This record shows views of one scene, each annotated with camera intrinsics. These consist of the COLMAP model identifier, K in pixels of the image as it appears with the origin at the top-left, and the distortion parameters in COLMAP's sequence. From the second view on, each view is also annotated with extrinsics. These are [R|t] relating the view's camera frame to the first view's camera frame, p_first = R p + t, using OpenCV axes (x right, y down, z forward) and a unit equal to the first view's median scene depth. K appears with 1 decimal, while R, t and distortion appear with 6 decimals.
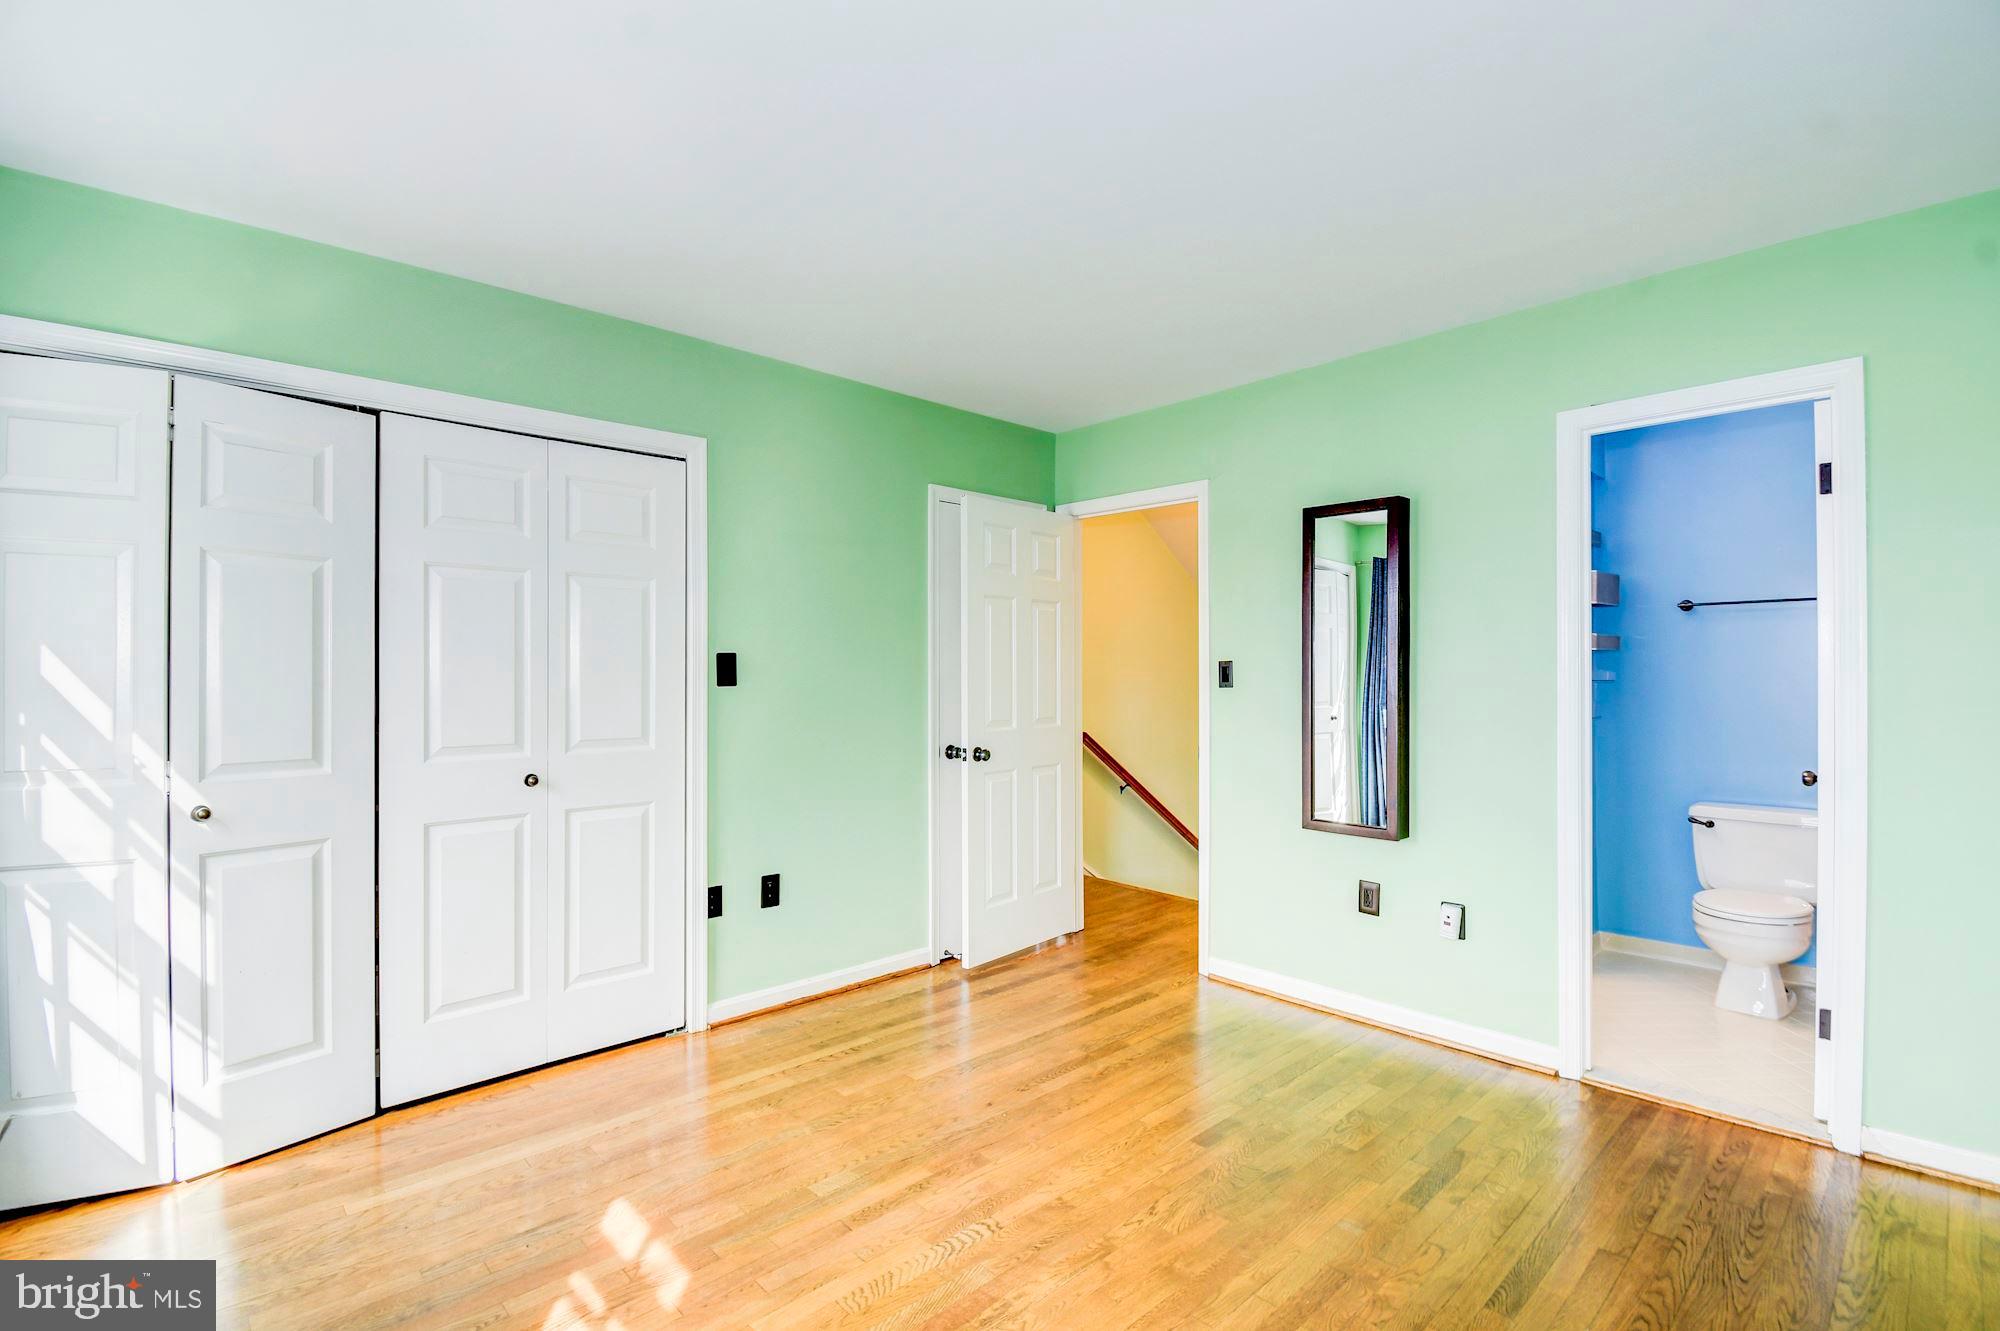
lens RADIAL K [[890.4, 0, 1000.0], [0, 890.4, 665.5], [0, 0, 1]] dist [0.000674, -0.014714]
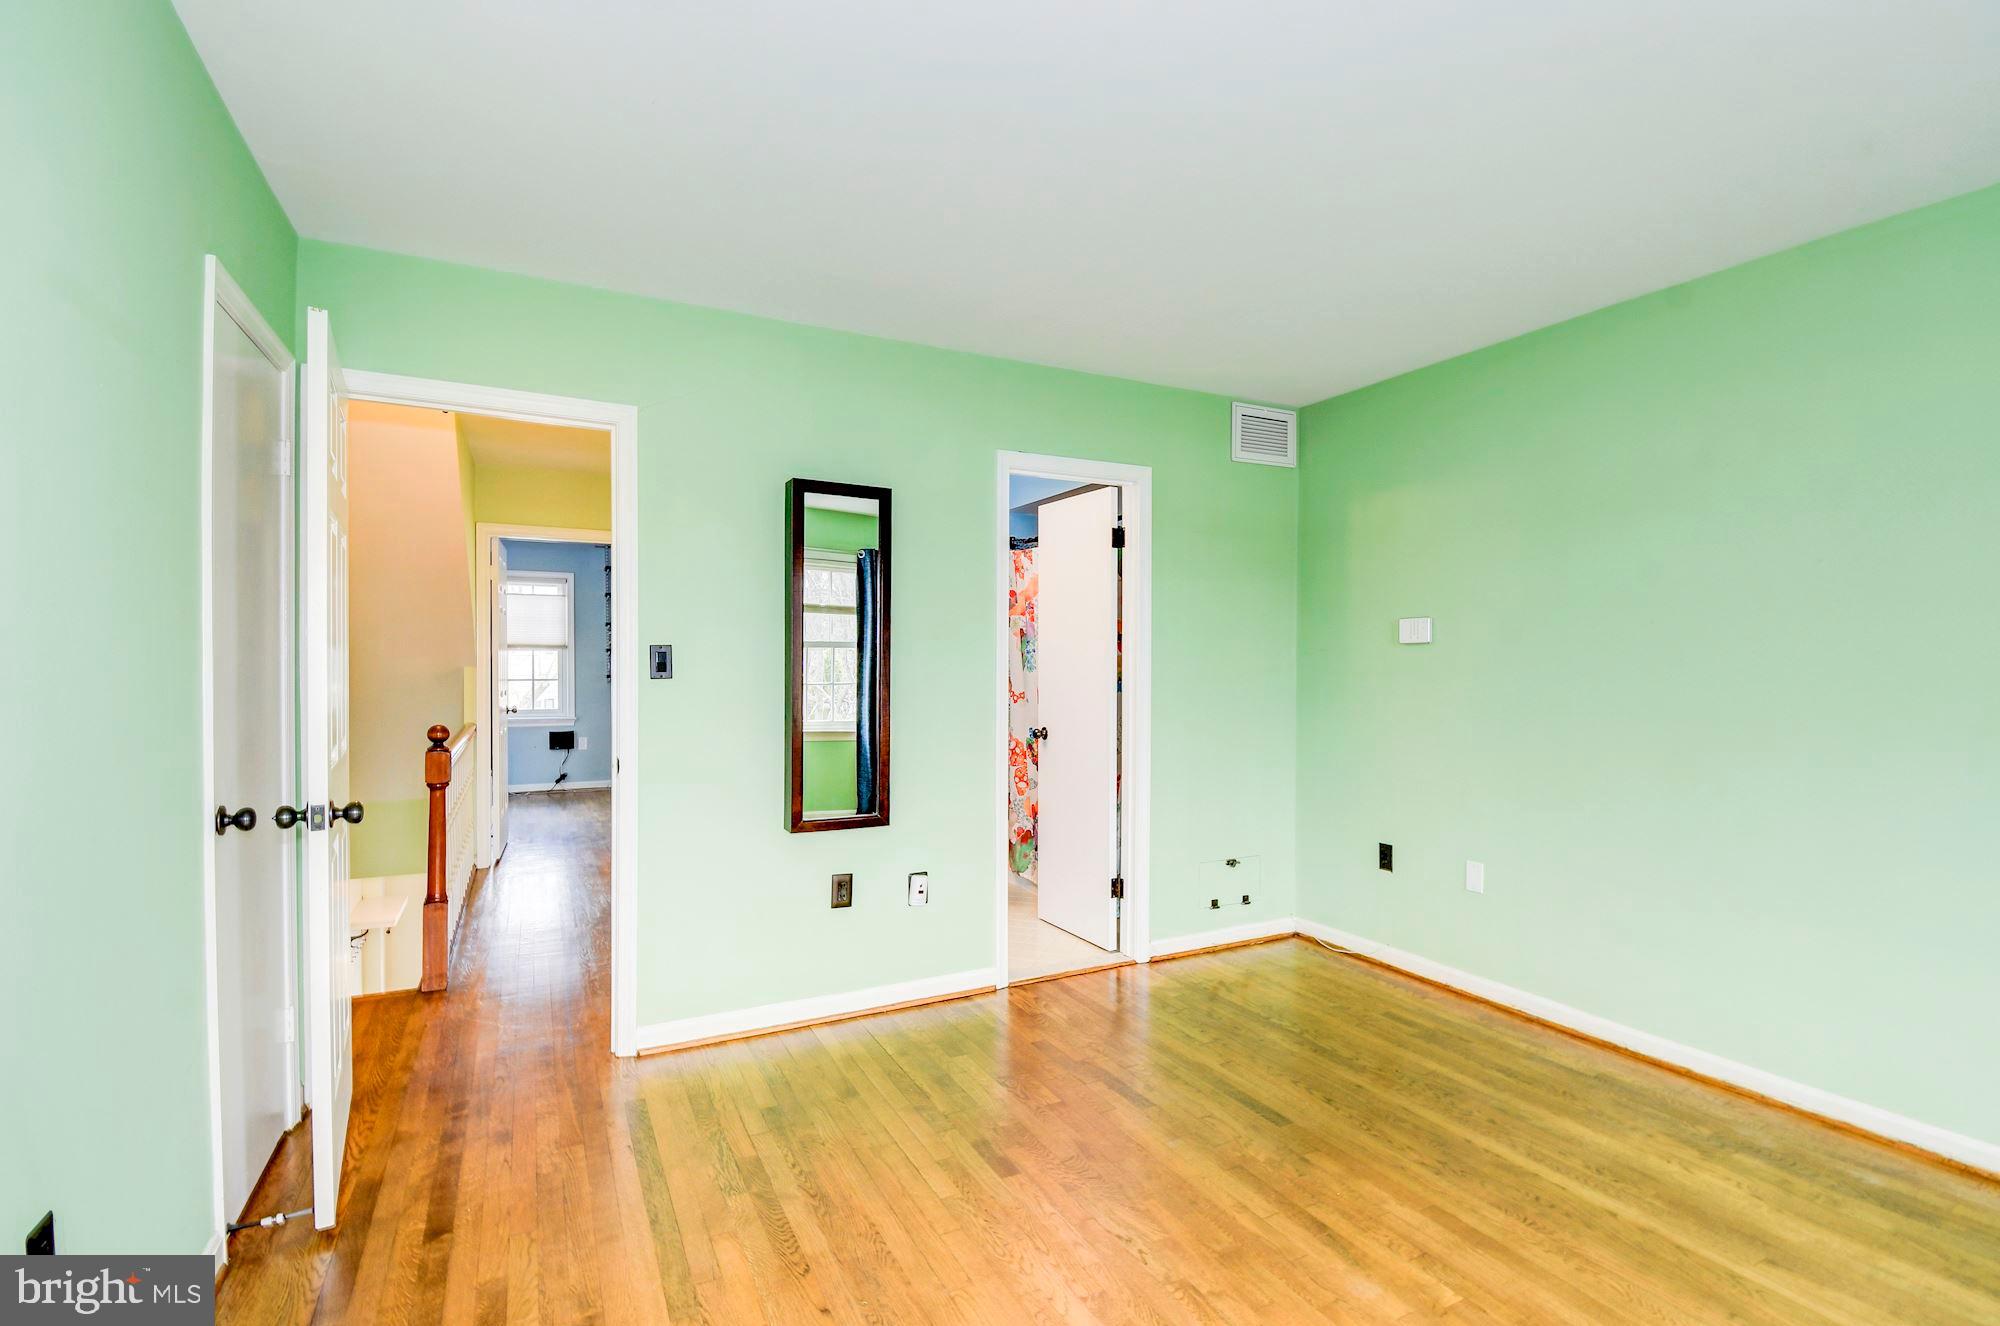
lens RADIAL K [[919.7, 0, 991.5], [0, 919.7, 669.6], [0, 0, 1]] dist [0.020022, -0.025145]
pose [[0.279631, -0.005534, 0.960092, -0.535410], [-0.012836, 0.999872, 0.009501, 0.005884], [-0.960022, -0.014980, 0.279524, 0.587080]]
